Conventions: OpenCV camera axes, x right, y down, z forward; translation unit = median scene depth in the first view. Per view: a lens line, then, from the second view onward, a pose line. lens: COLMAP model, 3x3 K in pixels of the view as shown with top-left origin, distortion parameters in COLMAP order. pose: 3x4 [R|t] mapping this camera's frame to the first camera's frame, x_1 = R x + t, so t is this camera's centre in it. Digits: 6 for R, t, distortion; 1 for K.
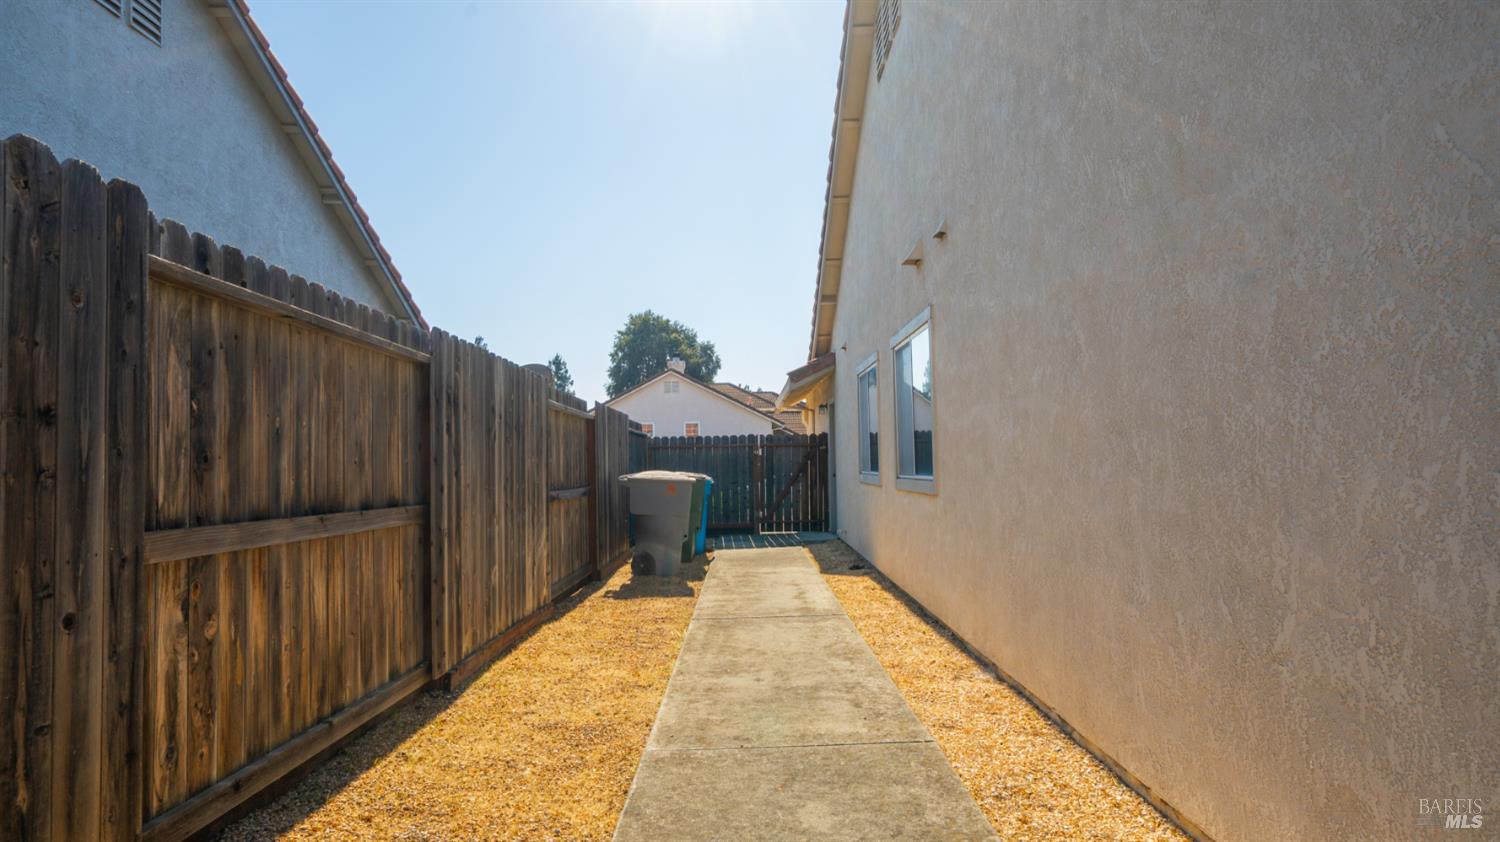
lens RADIAL K [[874.6, 0, 750.0], [0, 874.6, 421.0], [0, 0, 1]] dist [-0.001512, -0.000120]
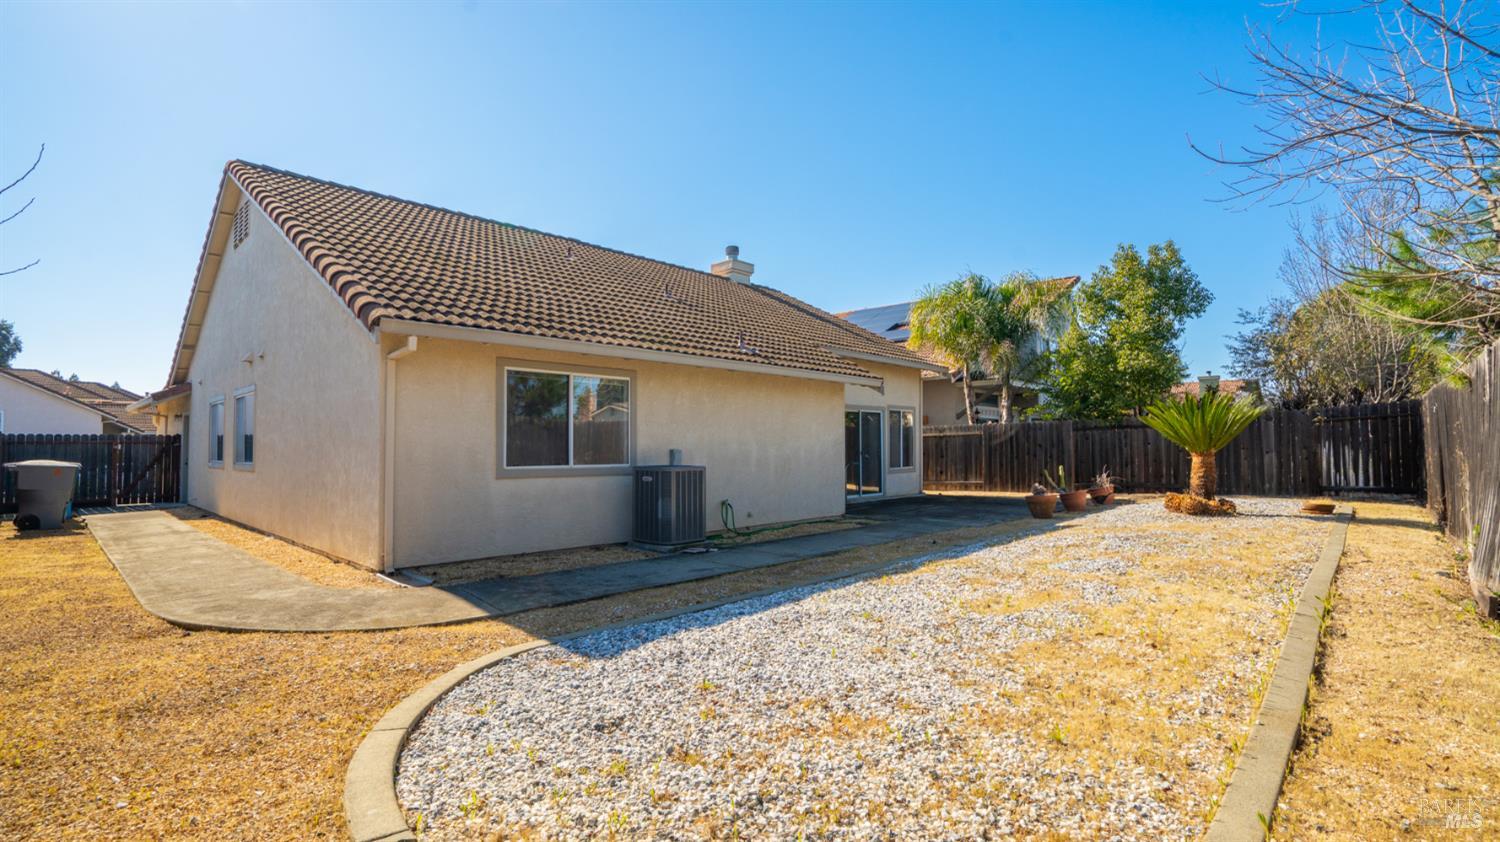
lens RADIAL K [[692.9, 0, 750.0], [0, 692.9, 421.0], [0, 0, 1]] dist [-0.019518, 0.000130]
pose [[0.695525, 0.039758, 0.717401, -0.074658], [-0.038439, 0.999097, -0.018102, -0.026735], [-0.717473, -0.014986, 0.696425, -0.502620]]
